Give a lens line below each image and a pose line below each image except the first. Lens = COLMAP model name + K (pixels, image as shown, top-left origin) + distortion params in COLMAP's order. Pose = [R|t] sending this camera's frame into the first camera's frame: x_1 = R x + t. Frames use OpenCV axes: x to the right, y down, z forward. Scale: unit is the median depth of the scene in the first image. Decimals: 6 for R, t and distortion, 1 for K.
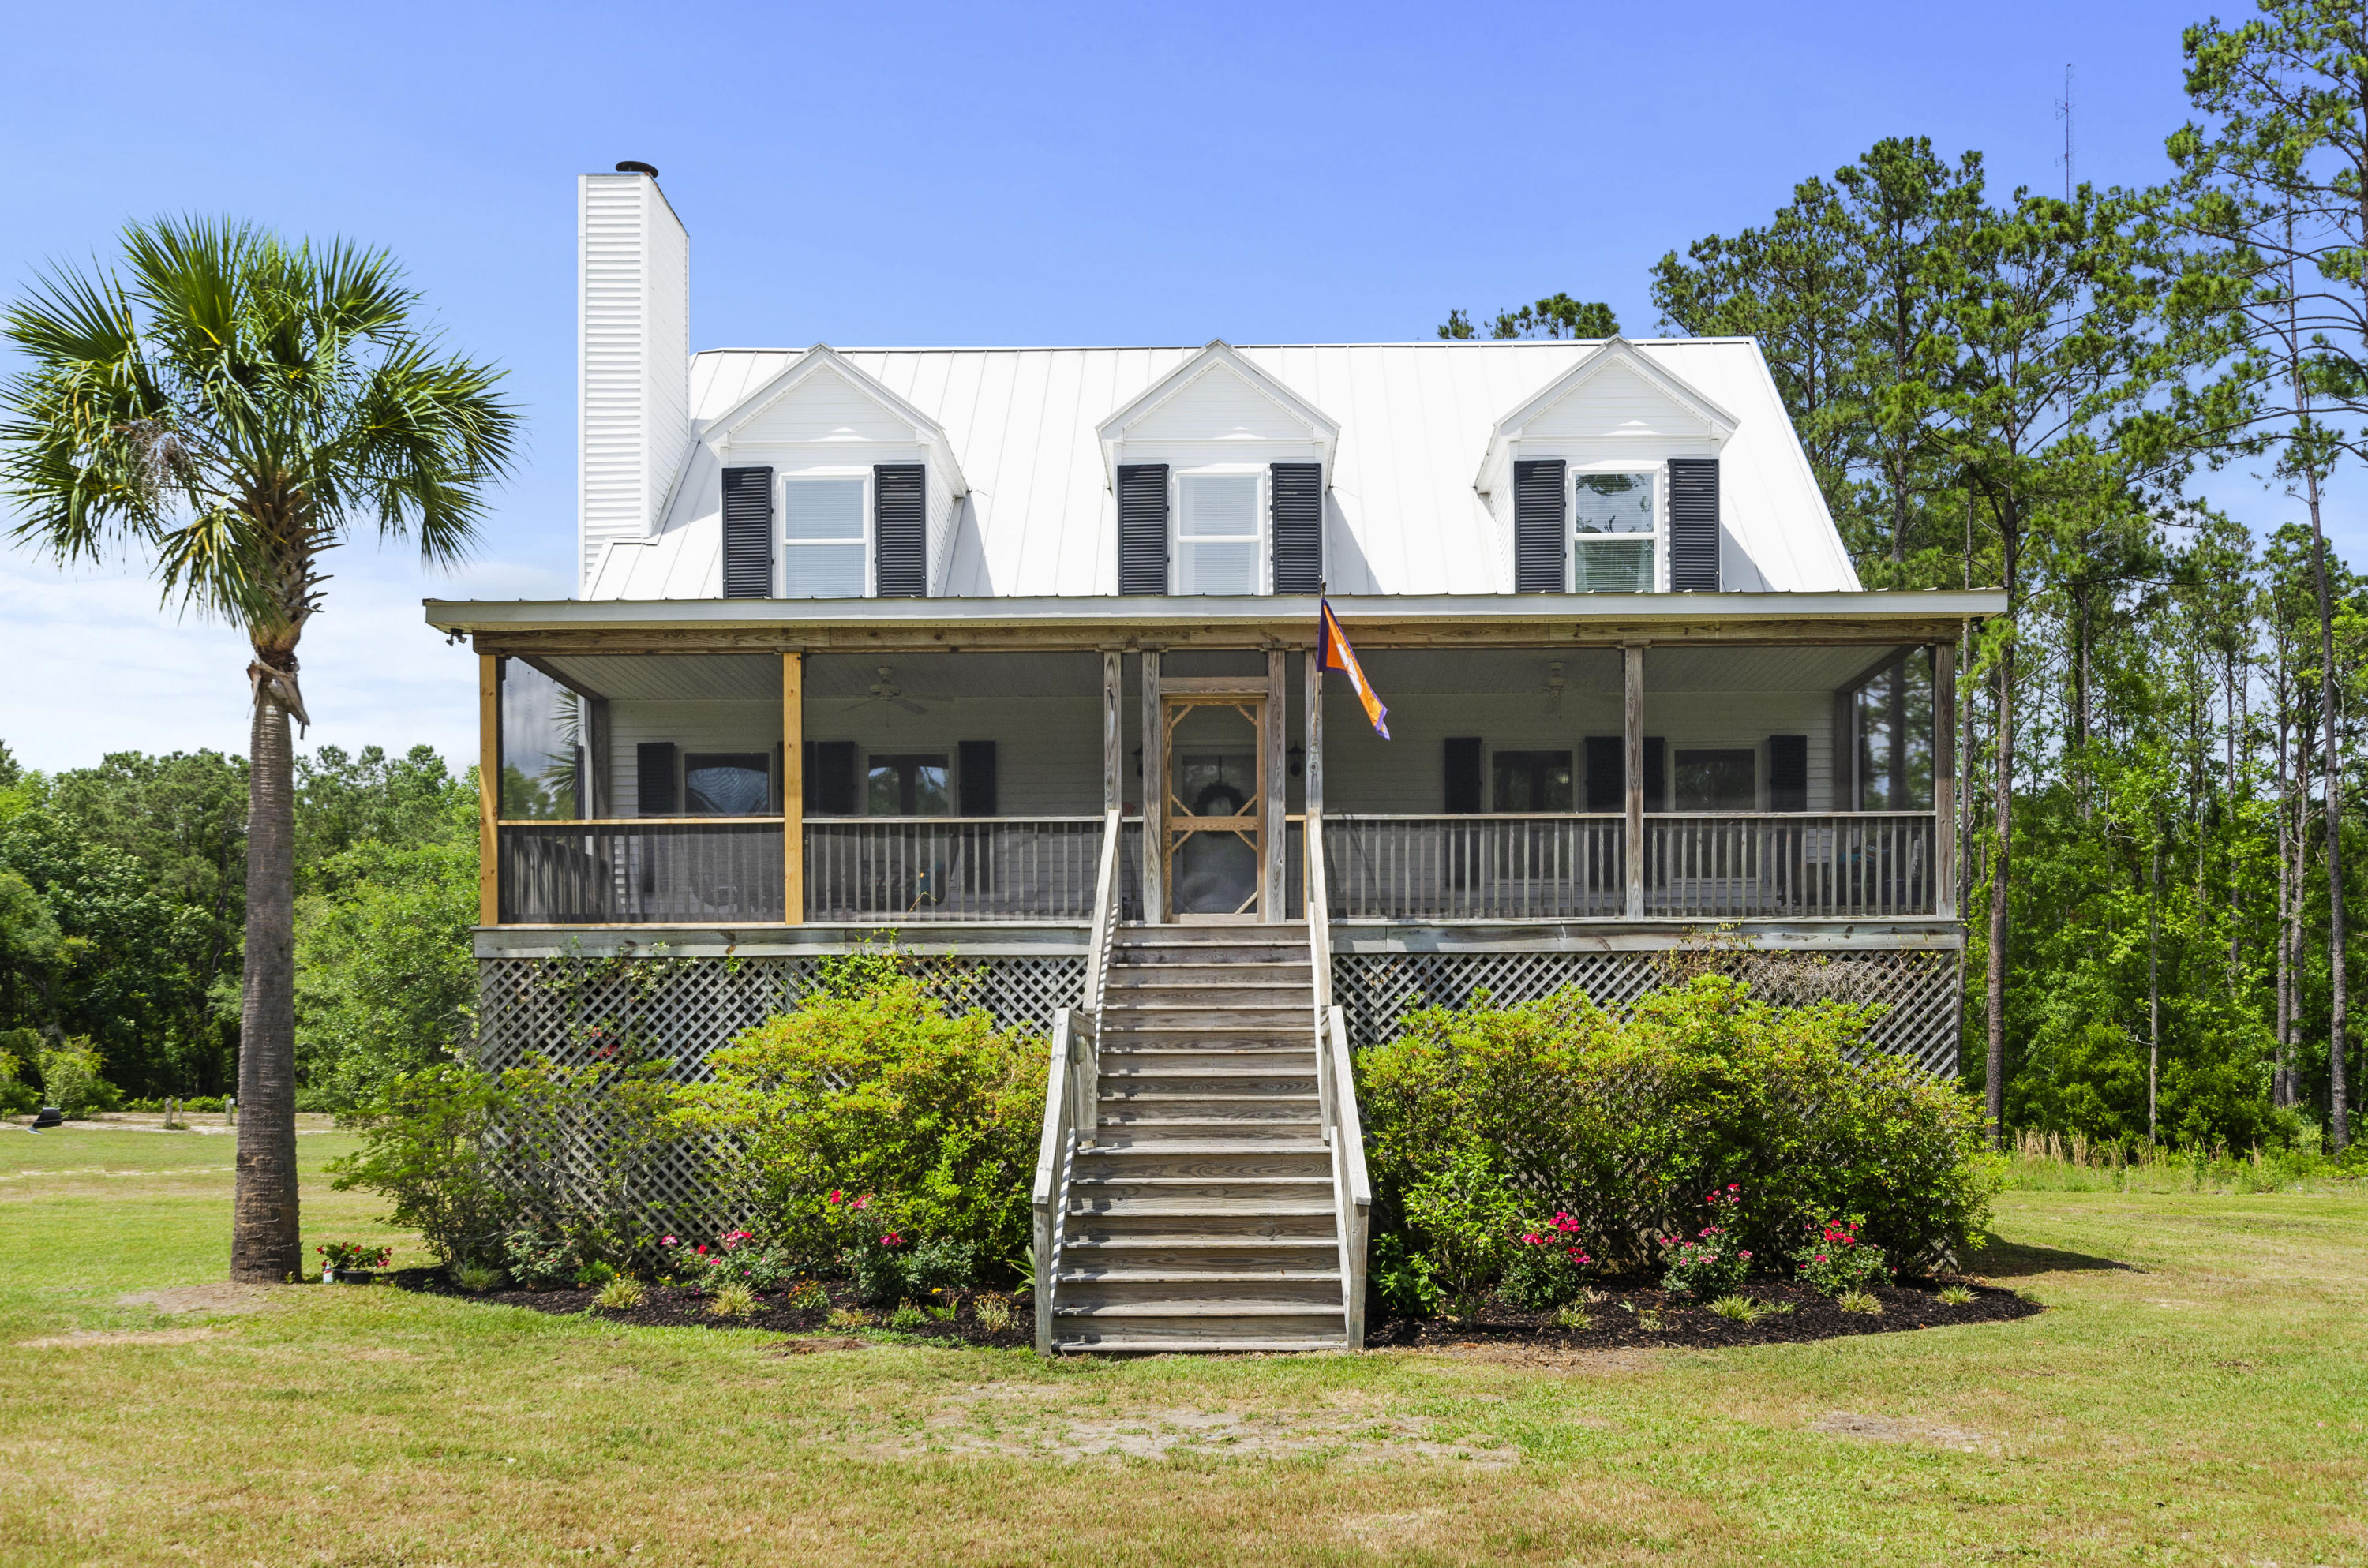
lens RADIAL K [[2032.4, 0, 1184.0], [0, 2032.4, 783.2], [0, 0, 1]] dist [-0.012579, 0.001997]
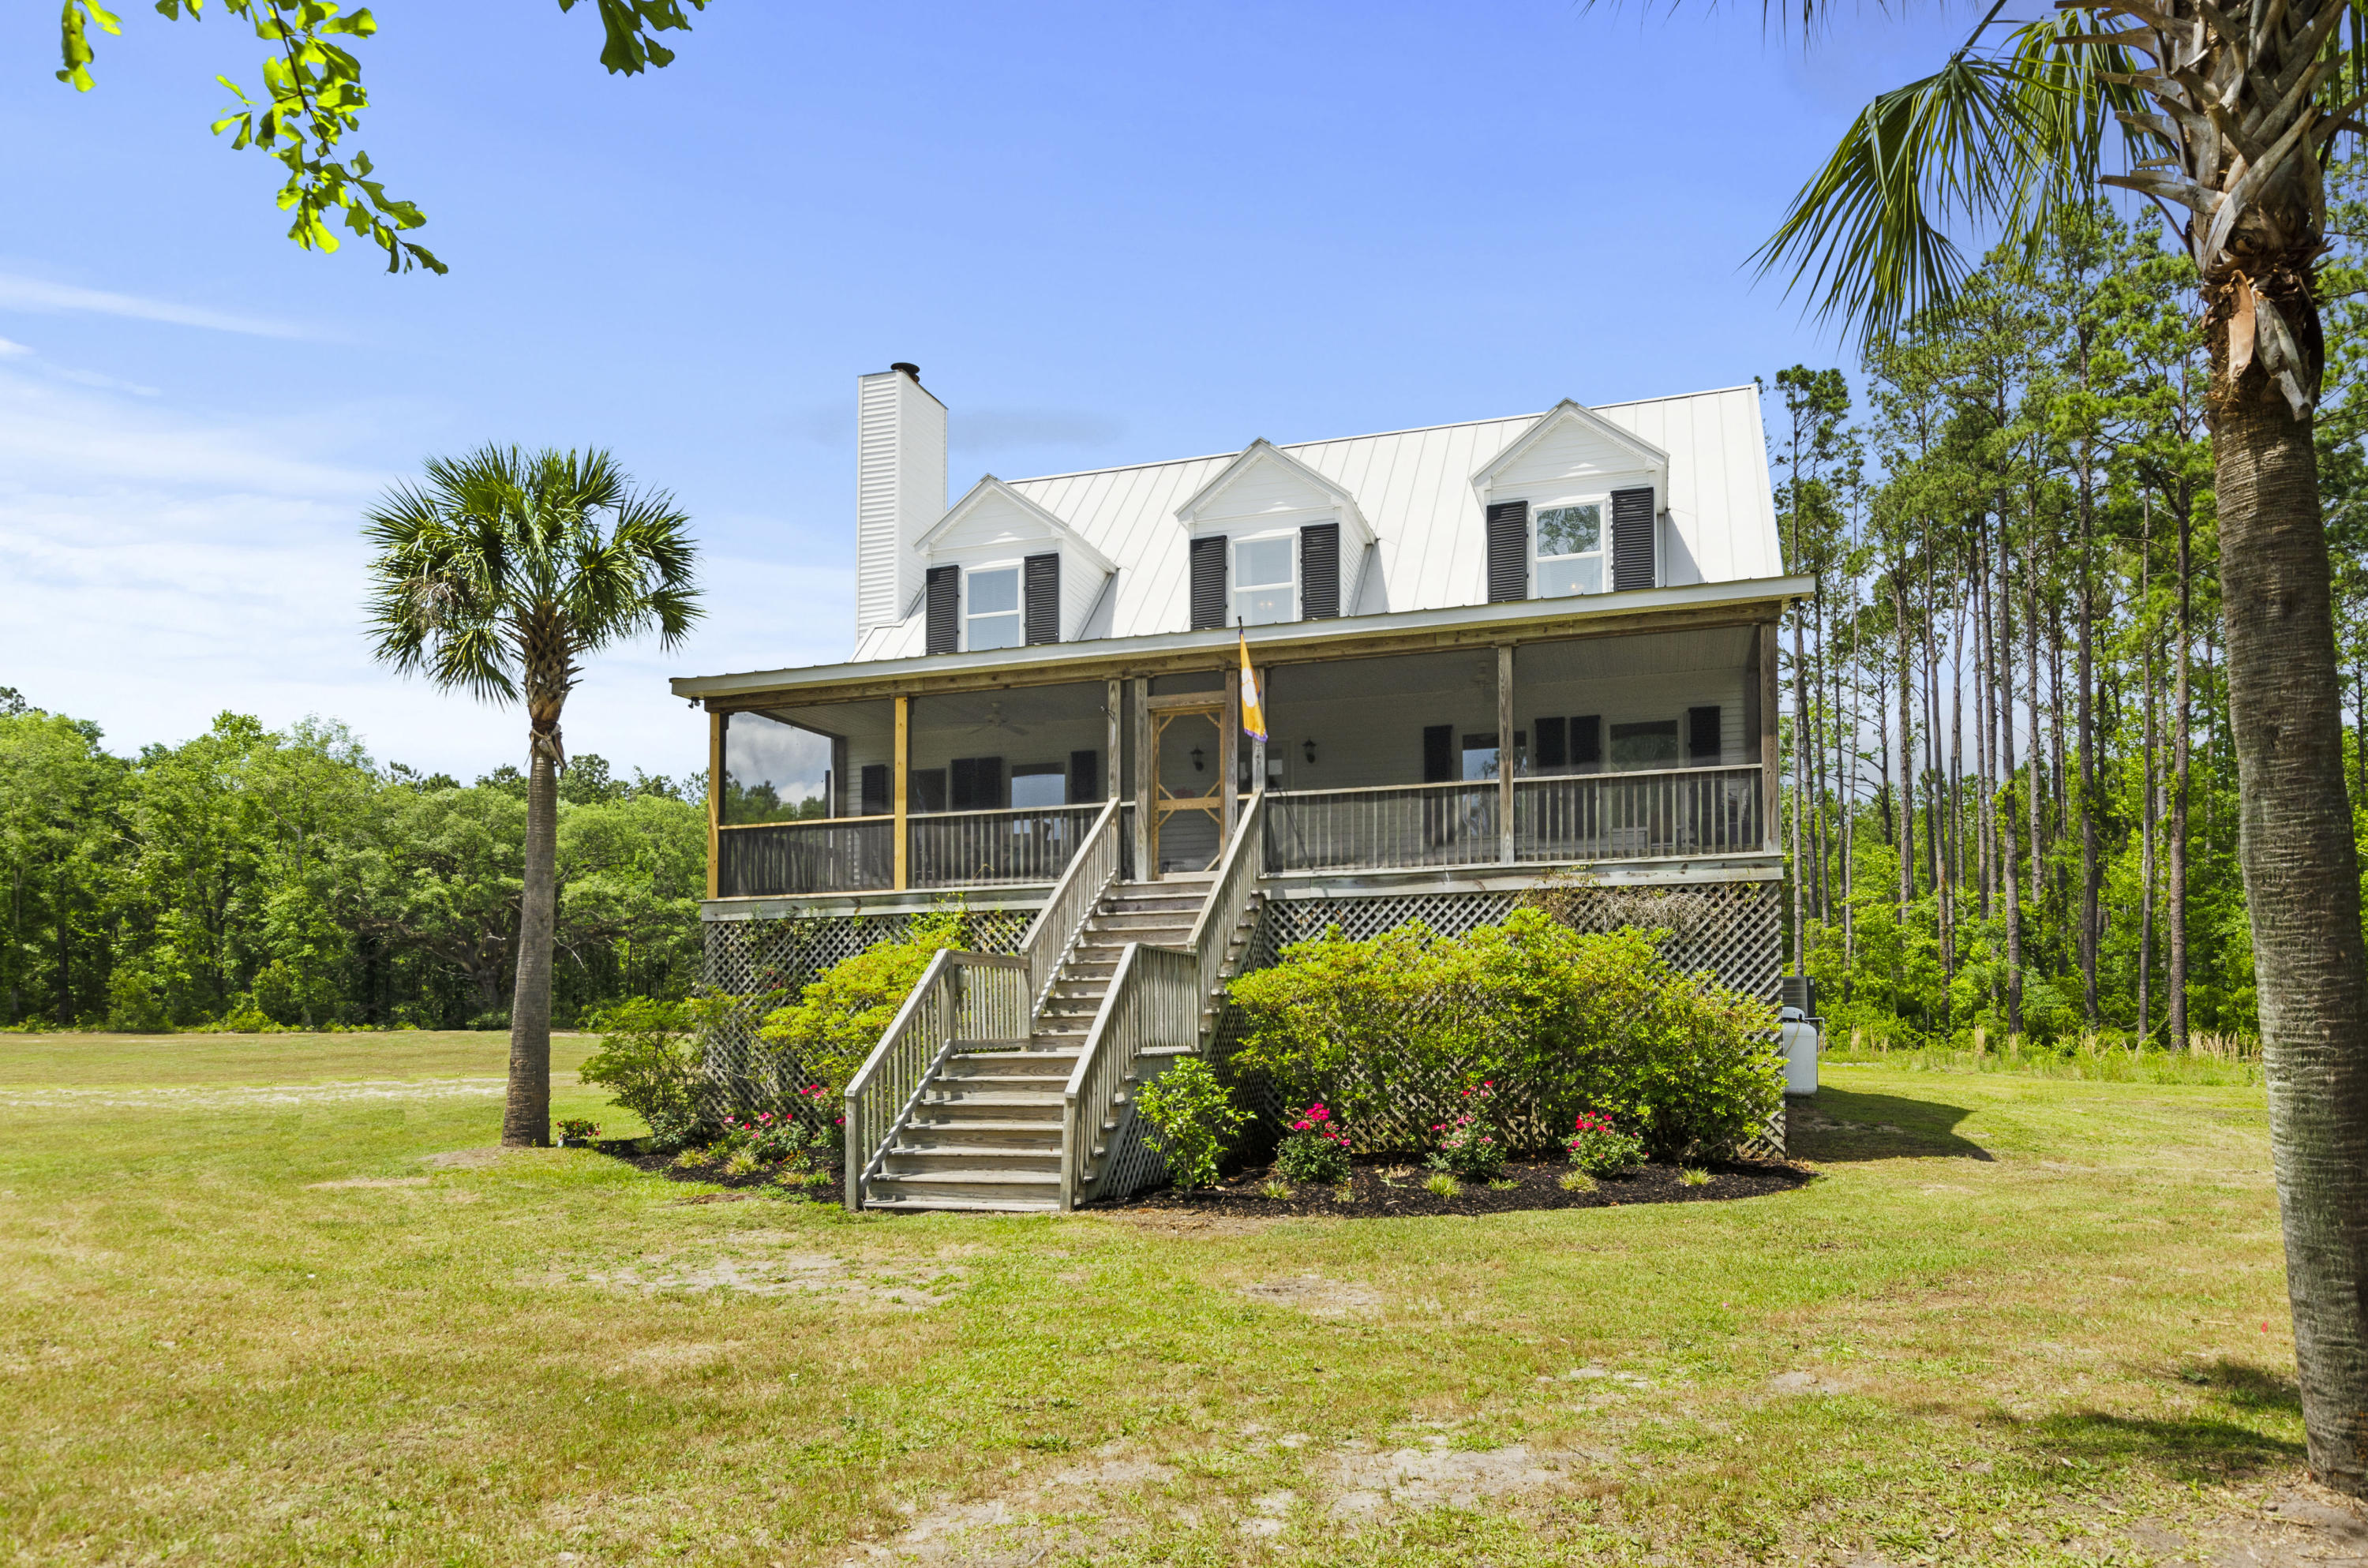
lens RADIAL K [[1486.7, 0, 1145.0], [0, 1486.7, 718.7], [0, 0, 1]] dist [-0.003233, -0.001852]
pose [[0.959271, -0.065314, -0.274832, 0.261916], [0.054114, 0.997373, -0.048145, 0.009747], [0.277254, 0.031312, 0.960286, 0.063189]]
